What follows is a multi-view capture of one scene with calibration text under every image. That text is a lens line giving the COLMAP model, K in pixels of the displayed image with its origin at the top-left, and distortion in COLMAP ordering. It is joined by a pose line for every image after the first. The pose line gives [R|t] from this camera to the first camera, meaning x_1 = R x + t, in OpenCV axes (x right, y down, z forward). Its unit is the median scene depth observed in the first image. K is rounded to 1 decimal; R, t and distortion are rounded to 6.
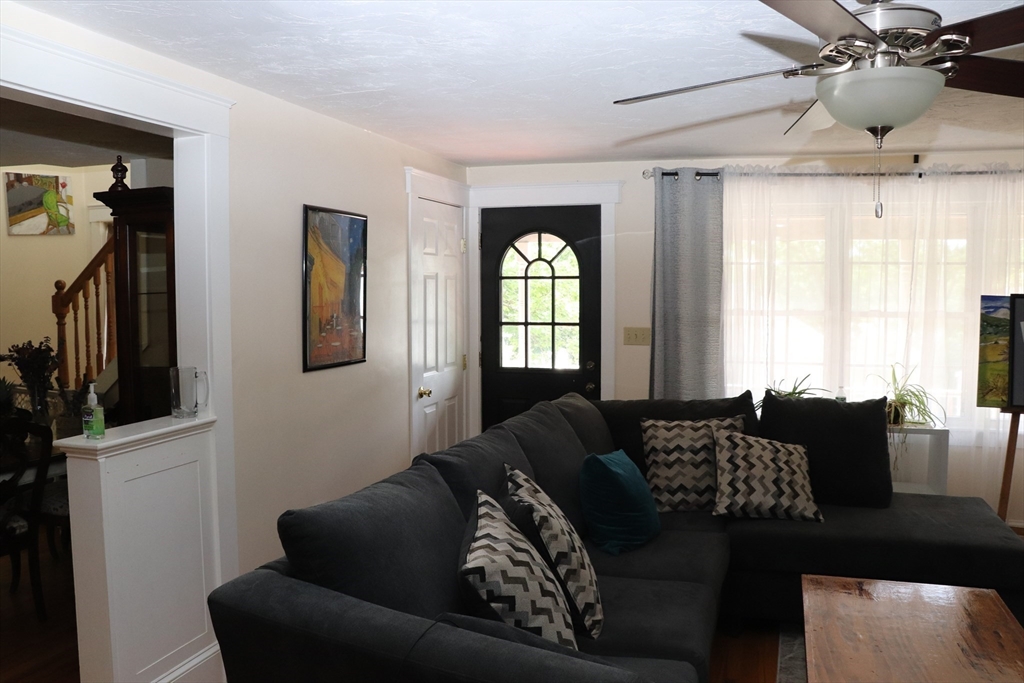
lens RADIAL K [[852.3, 0, 514.0], [0, 852.3, 346.0], [0, 0, 1]] dist [-0.143005, 0.096852]
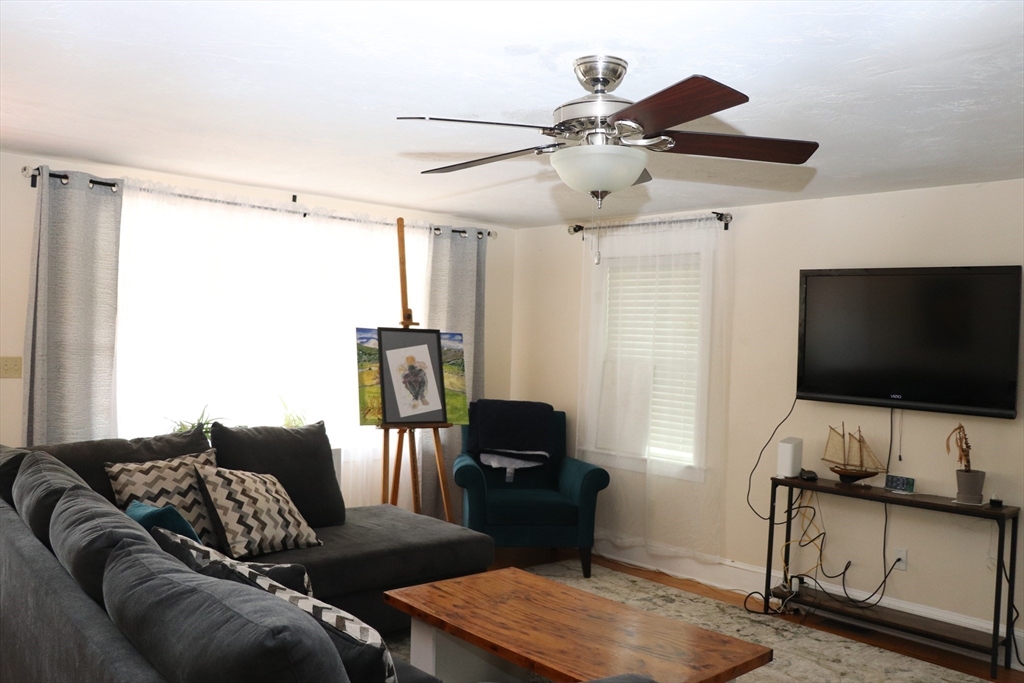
lens RADIAL K [[852.3, 0, 515.2], [0, 852.3, 337.3], [0, 0, 1]] dist [-0.143005, 0.096852]
pose [[0.519044, 0.018859, 0.854539, -0.325680], [0.021968, 0.999132, -0.035393, -0.001767], [-0.854465, 0.037143, 0.518179, 0.210844]]
